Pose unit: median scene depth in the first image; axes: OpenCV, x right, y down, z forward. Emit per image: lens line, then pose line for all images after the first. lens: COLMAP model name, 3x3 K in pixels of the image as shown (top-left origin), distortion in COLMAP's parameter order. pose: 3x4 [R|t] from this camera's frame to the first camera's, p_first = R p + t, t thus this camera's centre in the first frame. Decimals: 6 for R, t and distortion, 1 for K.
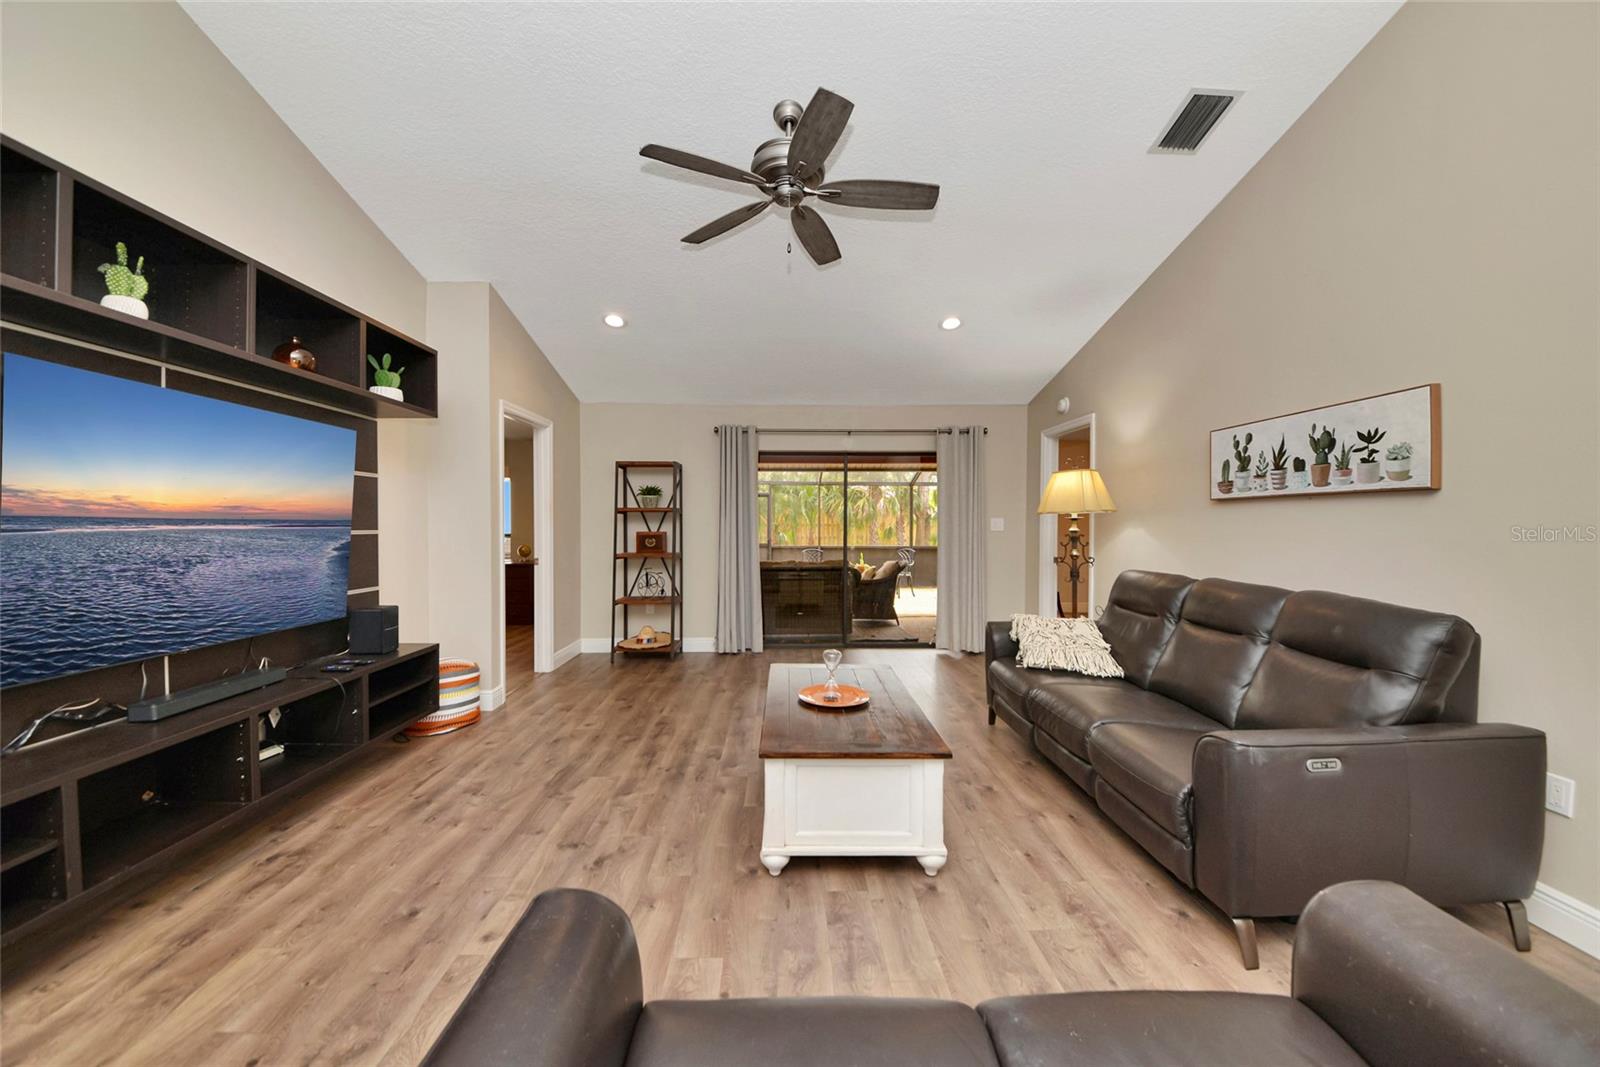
lens RADIAL K [[579.0, 0, 800.6], [0, 579.0, 529.5], [0, 0, 1]] dist [-0.009762, -0.003922]
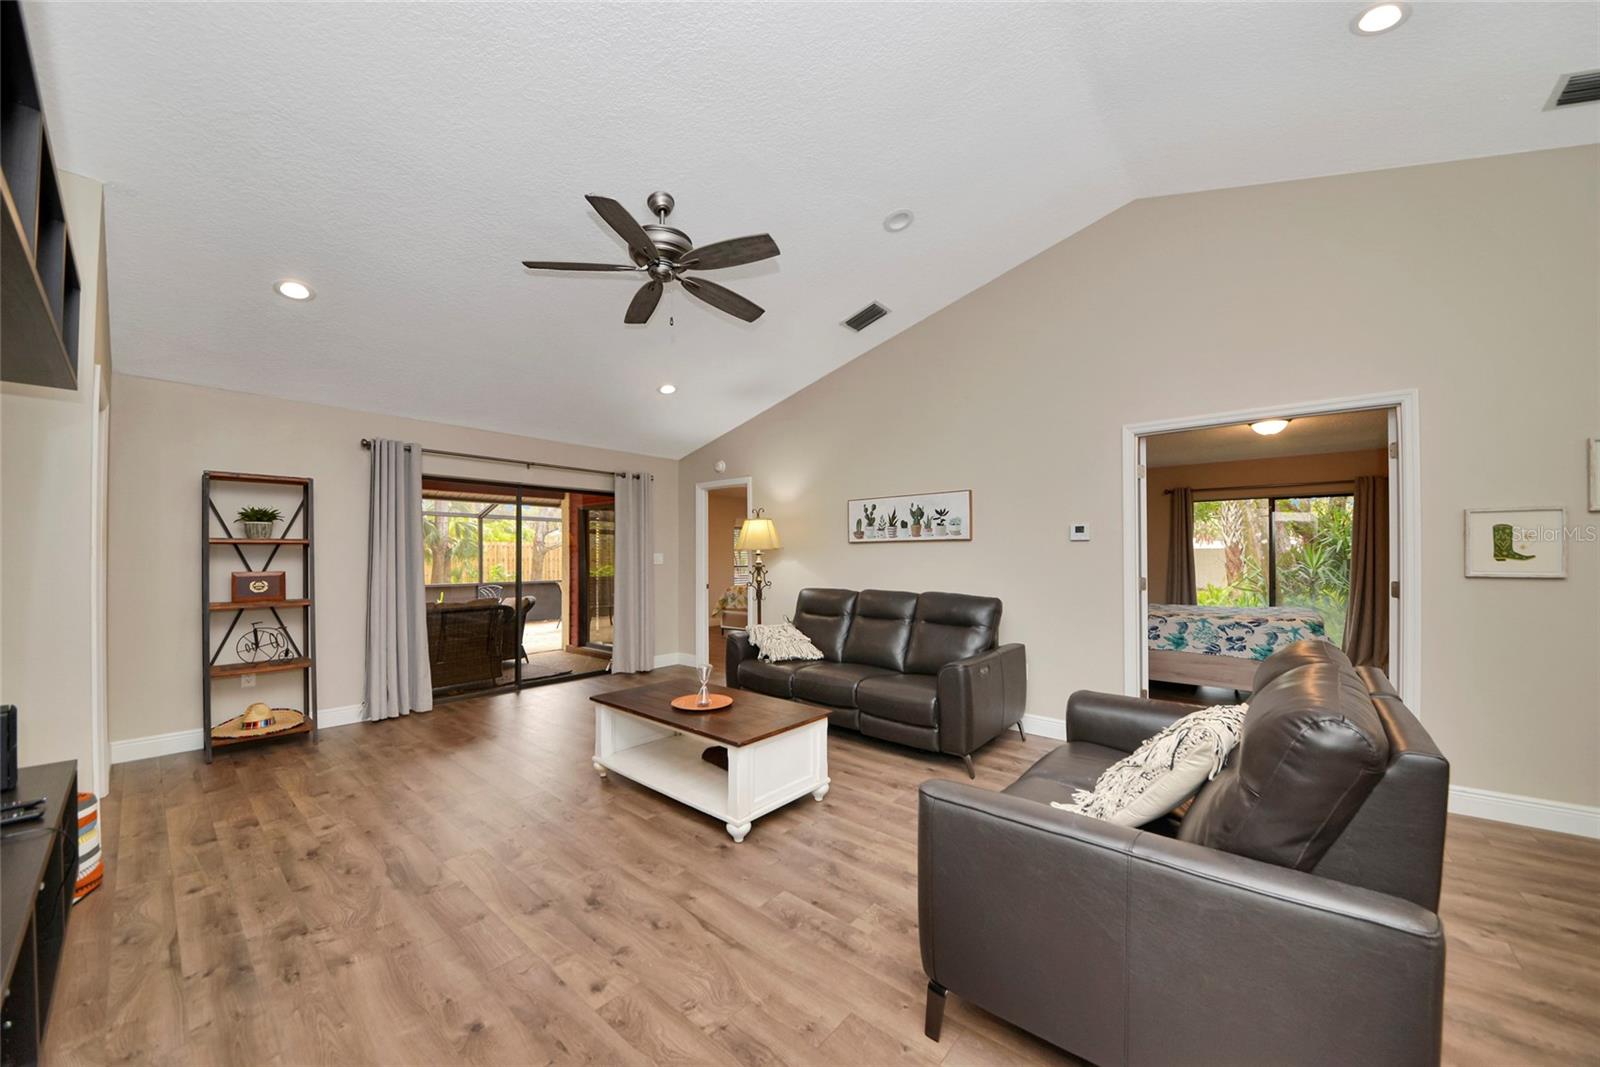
lens RADIAL K [[566.2, 0, 796.8], [0, 566.2, 549.6], [0, 0, 1]] dist [-0.014894, -0.002723]
pose [[0.671085, 0.006062, 0.741356, -0.620939], [0.012831, 0.999722, -0.019789, -0.003162], [-0.741270, 0.022793, 0.670820, 0.056954]]
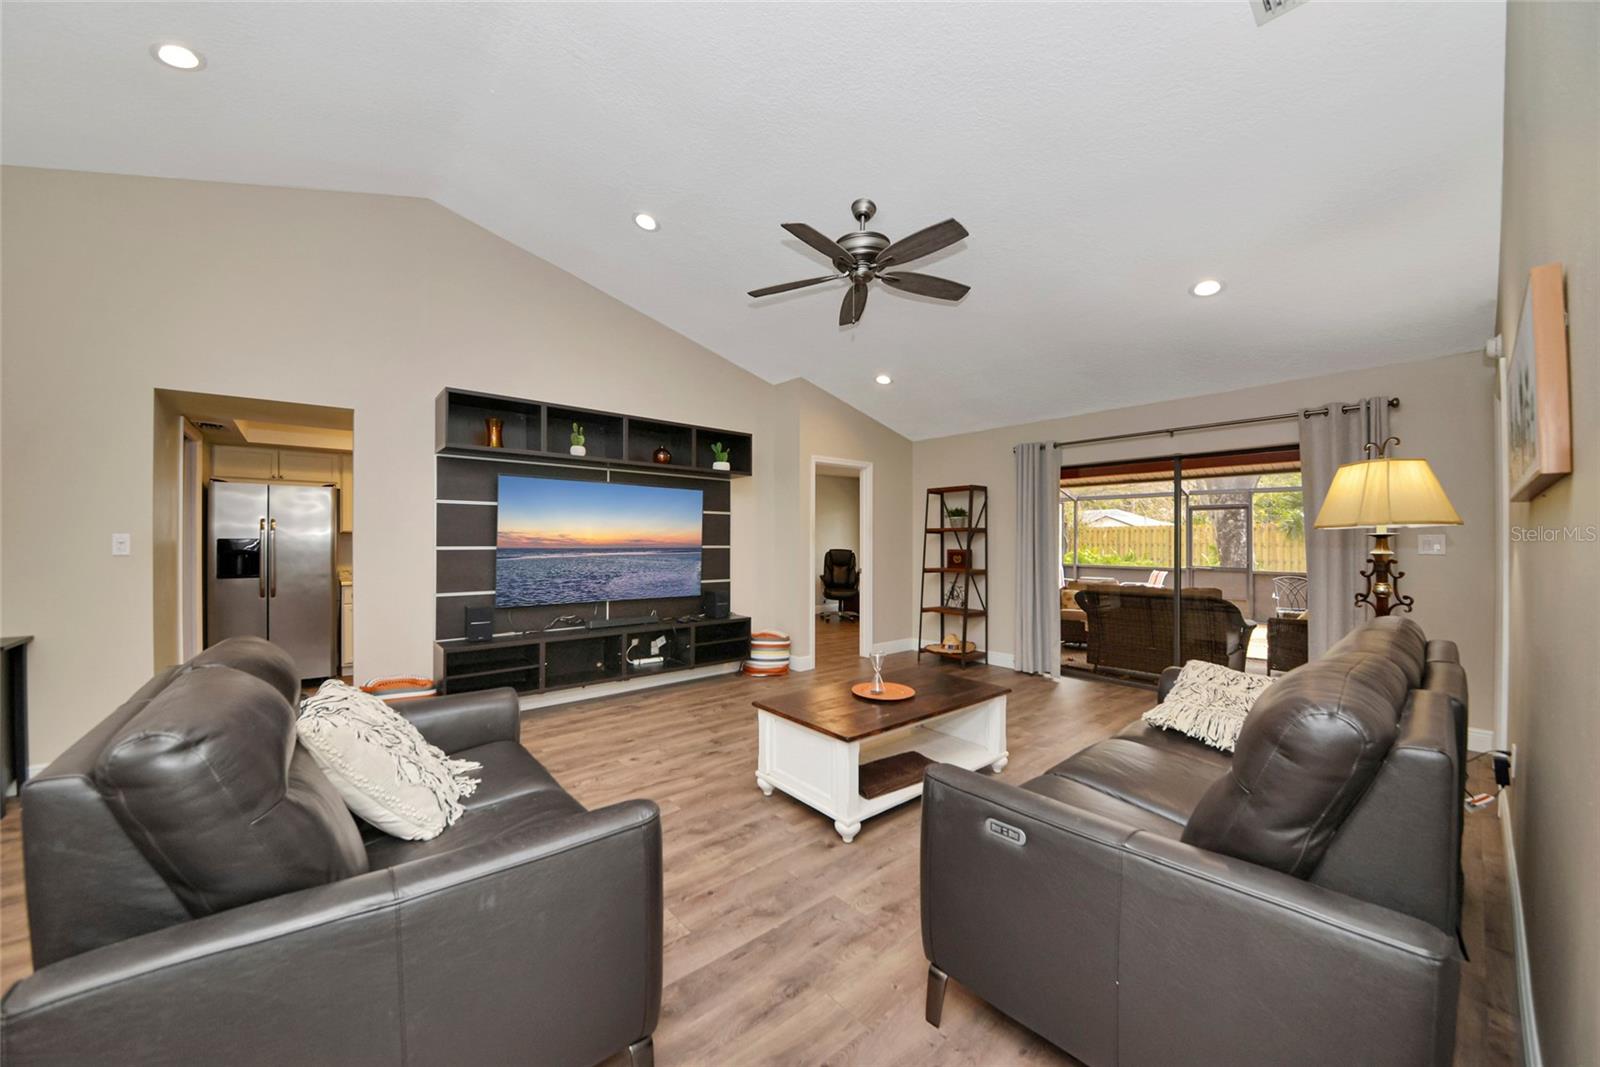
lens RADIAL K [[579.0, 0, 799.7], [0, 579.0, 533.2], [0, 0, 1]] dist [-0.009762, -0.003922]
pose [[0.624641, -0.009622, -0.780853, 0.791933], [-0.009549, 0.999755, -0.019959, -0.003357], [0.780854, 0.019924, 0.624396, 0.129079]]
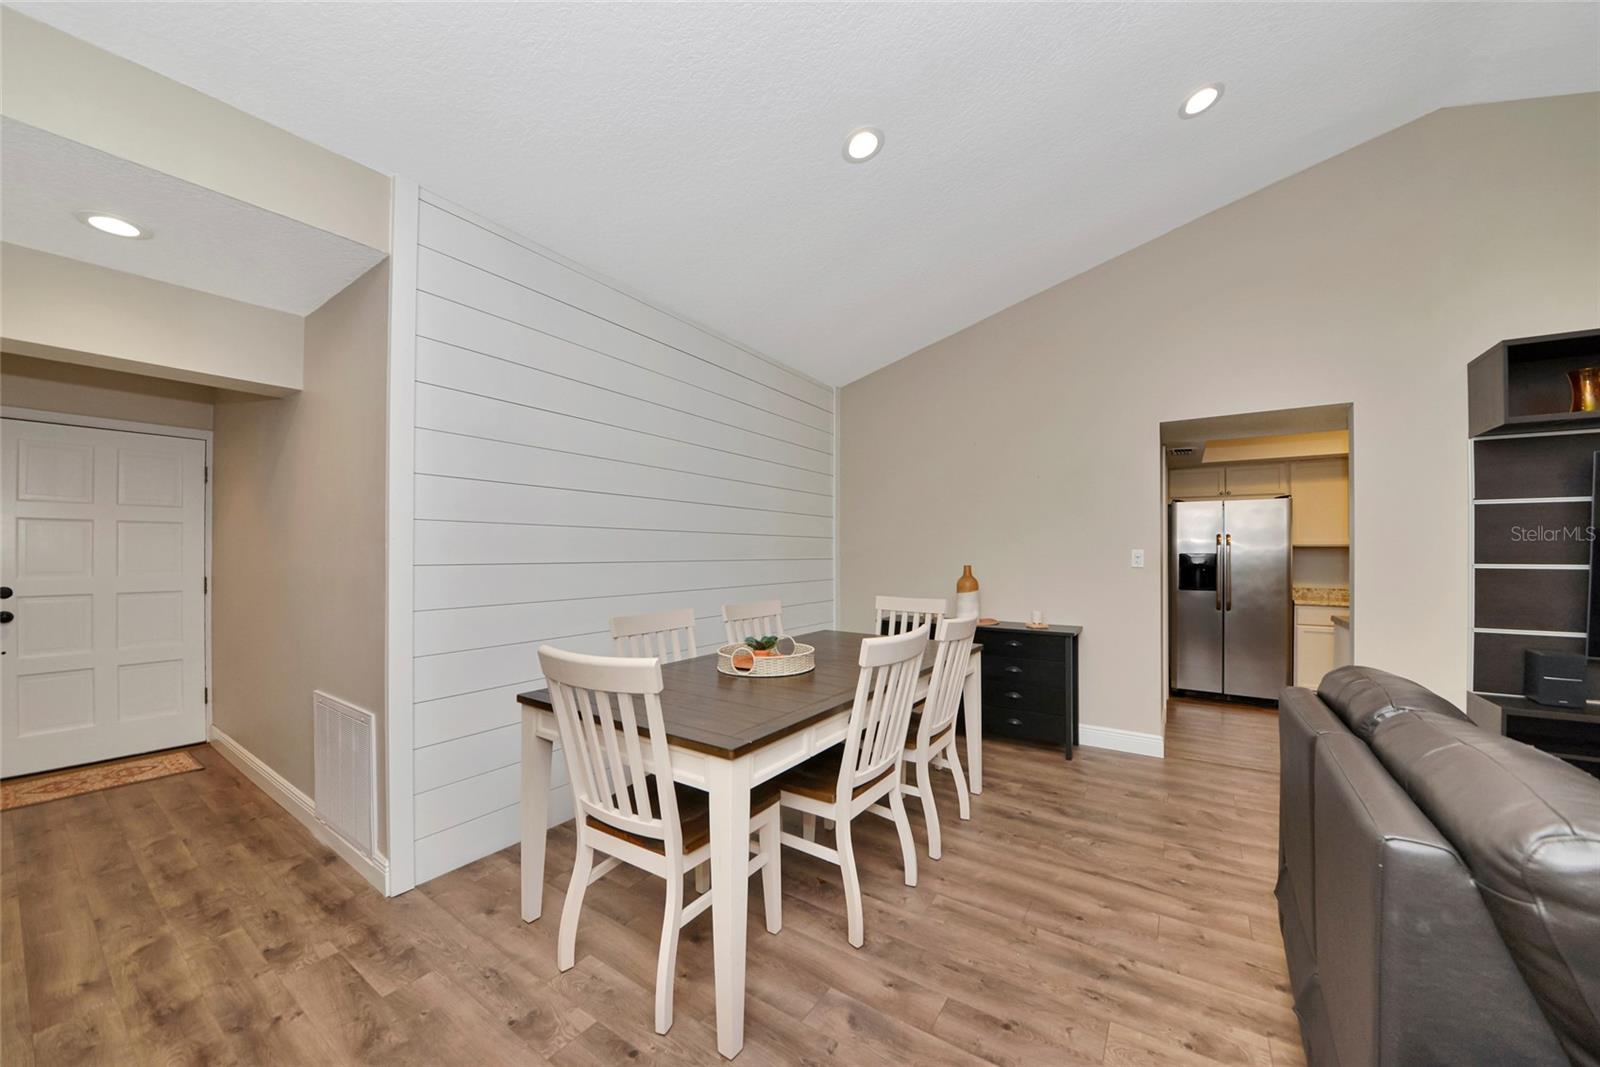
lens RADIAL K [[566.2, 0, 791.1], [0, 566.2, 540.9], [0, 0, 1]] dist [-0.014894, -0.002723]
pose [[-0.579425, -0.019732, -0.814787, 0.653193], [-0.011742, 0.999805, -0.015863, -0.001947], [0.814941, 0.000376, -0.579544, -0.117523]]
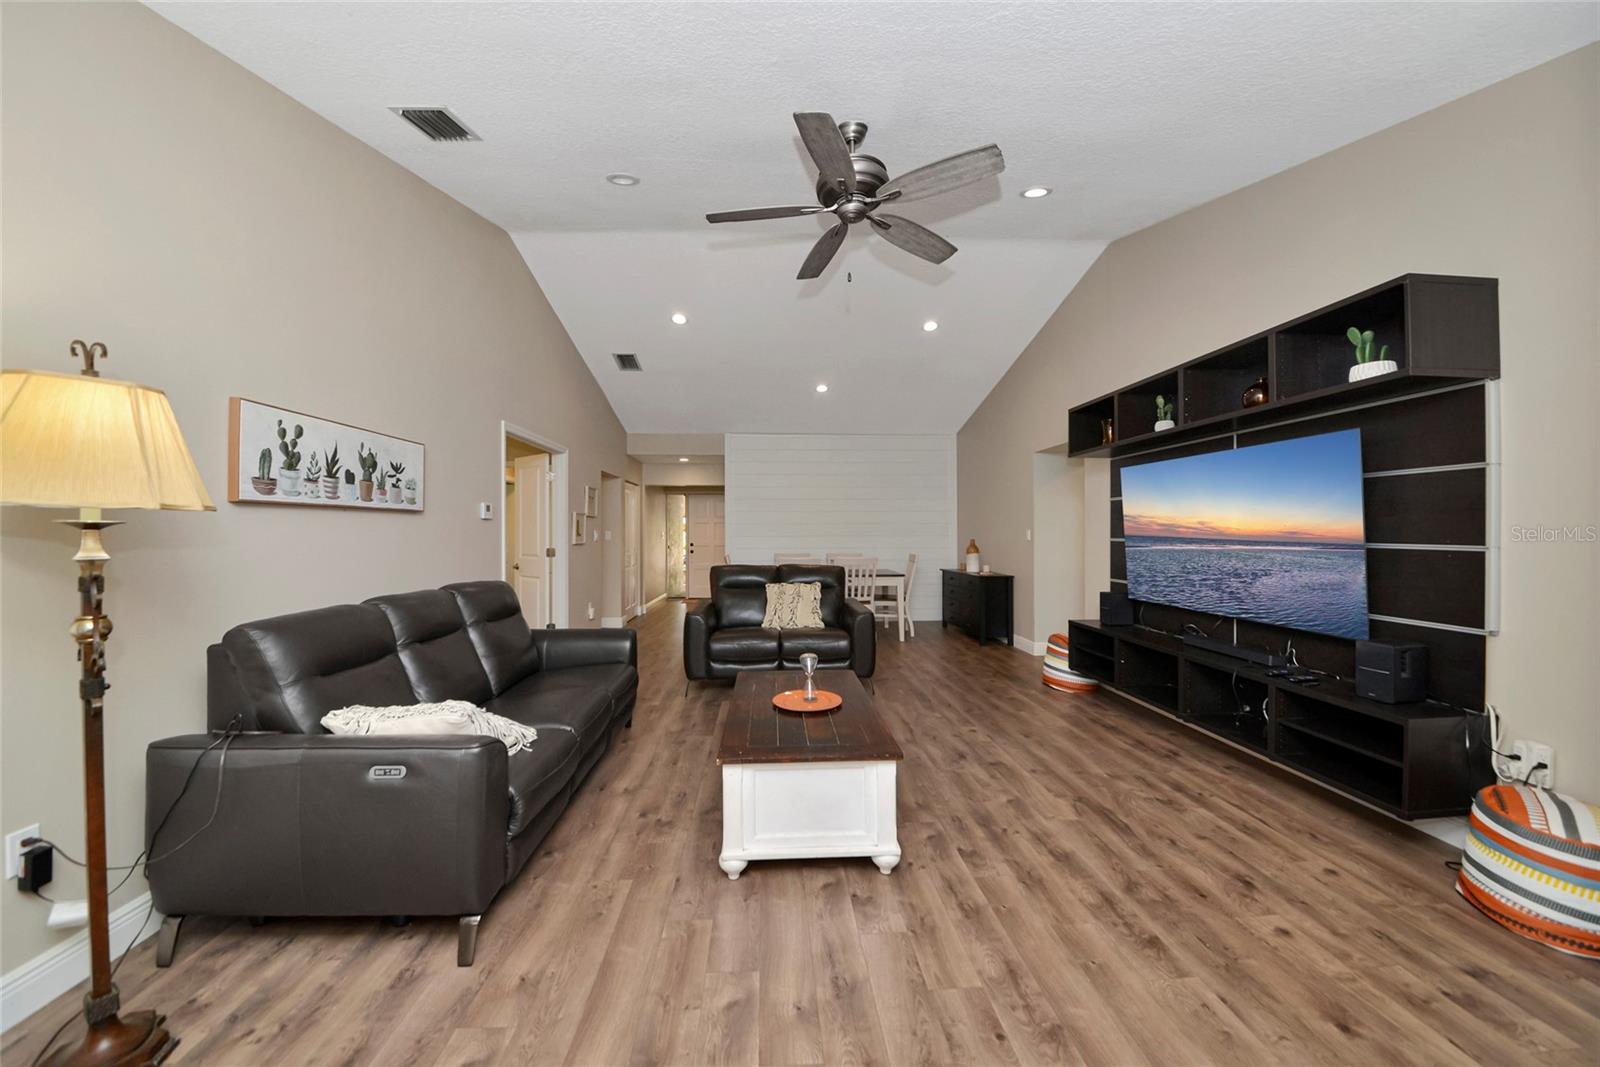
lens RADIAL K [[566.2, 0, 778.7], [0, 566.2, 534.6], [0, 0, 1]] dist [-0.014894, -0.002723]
pose [[-0.999995, 0.000328, 0.003102, 0.096720], [0.000380, 0.999861, 0.016682, -0.025549], [-0.003096, 0.016683, -0.999856, 1.847833]]
